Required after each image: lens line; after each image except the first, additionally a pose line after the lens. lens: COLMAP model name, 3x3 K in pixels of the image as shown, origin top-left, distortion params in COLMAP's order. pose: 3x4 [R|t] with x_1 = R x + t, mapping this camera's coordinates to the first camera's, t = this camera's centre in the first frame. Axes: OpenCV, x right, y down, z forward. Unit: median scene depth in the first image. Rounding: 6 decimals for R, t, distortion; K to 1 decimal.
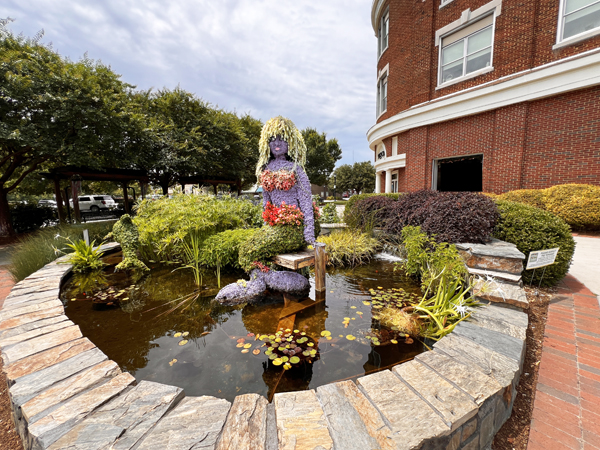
lens RADIAL K [[238.8, 0, 300.3], [0, 238.8, 225.7], [0, 0, 1]] dist [-0.009833, 0.000909]
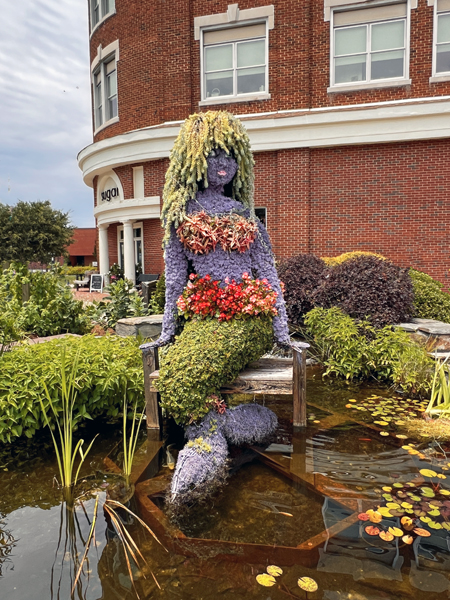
lens RADIAL K [[432.3, 0, 225.6], [0, 432.3, 299.8], [0, 0, 1]] dist [-0.002438, -0.001776]
pose [[0.769596, -0.047489, 0.636763, -0.187314], [0.077133, 0.996842, -0.018880, -0.006733], [-0.633856, 0.063645, 0.770828, 0.073995]]
